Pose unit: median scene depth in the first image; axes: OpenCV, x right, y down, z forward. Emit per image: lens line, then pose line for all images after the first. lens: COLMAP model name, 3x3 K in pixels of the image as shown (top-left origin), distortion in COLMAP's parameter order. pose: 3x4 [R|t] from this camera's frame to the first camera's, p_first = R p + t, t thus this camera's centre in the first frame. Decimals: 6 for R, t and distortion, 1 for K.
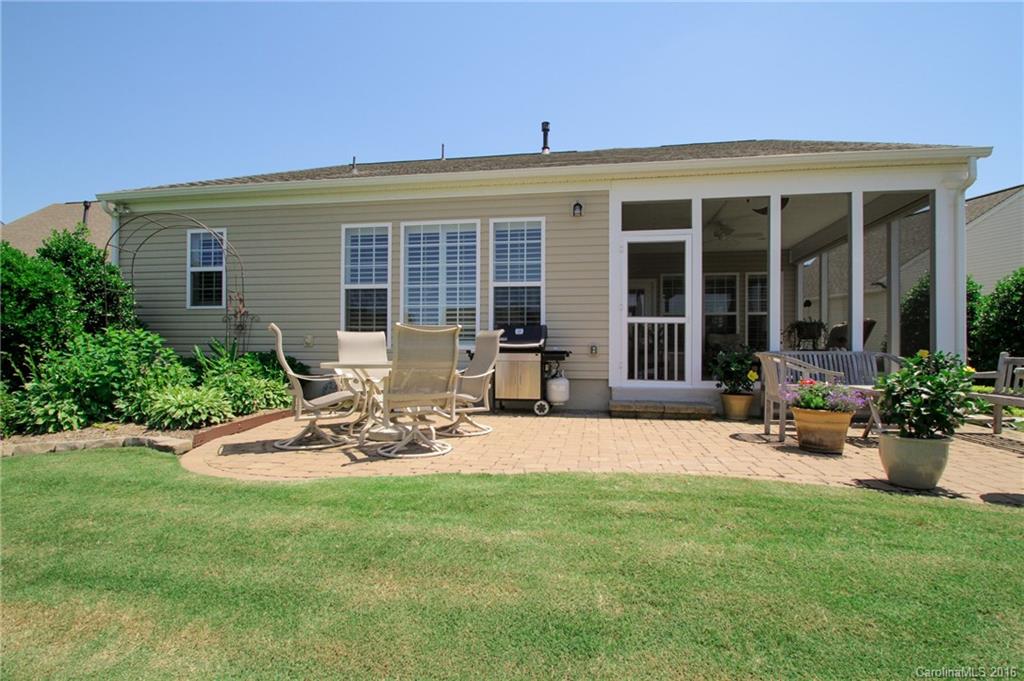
lens RADIAL K [[496.6, 0, 523.0], [0, 496.6, 353.0], [0, 0, 1]] dist [0.016425, -0.021206]
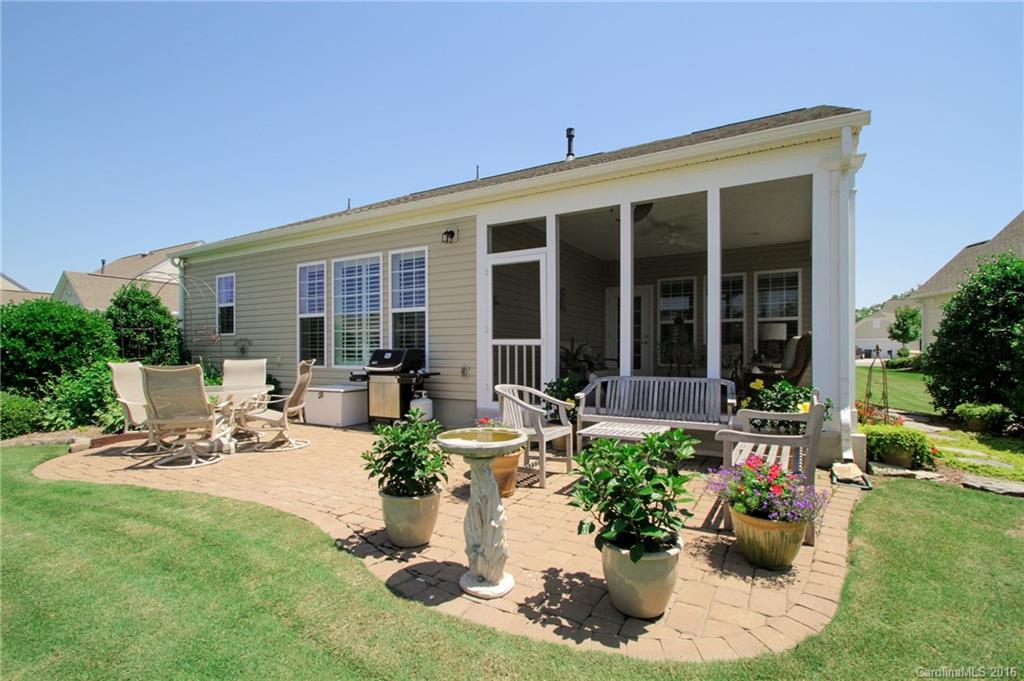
lens RADIAL K [[496.6, 0, 523.0], [0, 496.6, 353.0], [0, 0, 1]] dist [0.016425, -0.021206]
pose [[0.929965, -0.006624, -0.367587, 0.624617], [0.009435, 0.999938, 0.005849, -0.048724], [0.367526, -0.008907, 0.929971, 0.083638]]
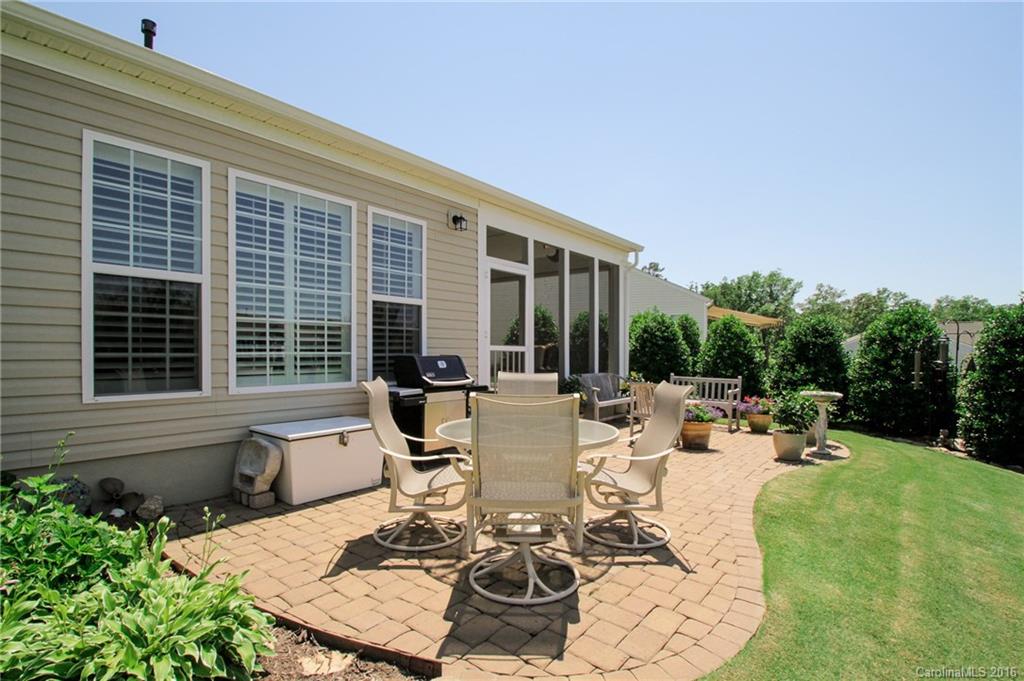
lens RADIAL K [[496.6, 0, 523.0], [0, 496.6, 353.0], [0, 0, 1]] dist [0.016425, -0.021206]
pose [[0.487507, -0.006827, 0.873092, -0.600959], [-0.009933, 0.999861, 0.013365, -0.068428], [-0.873063, -0.015188, 0.487371, 0.455362]]
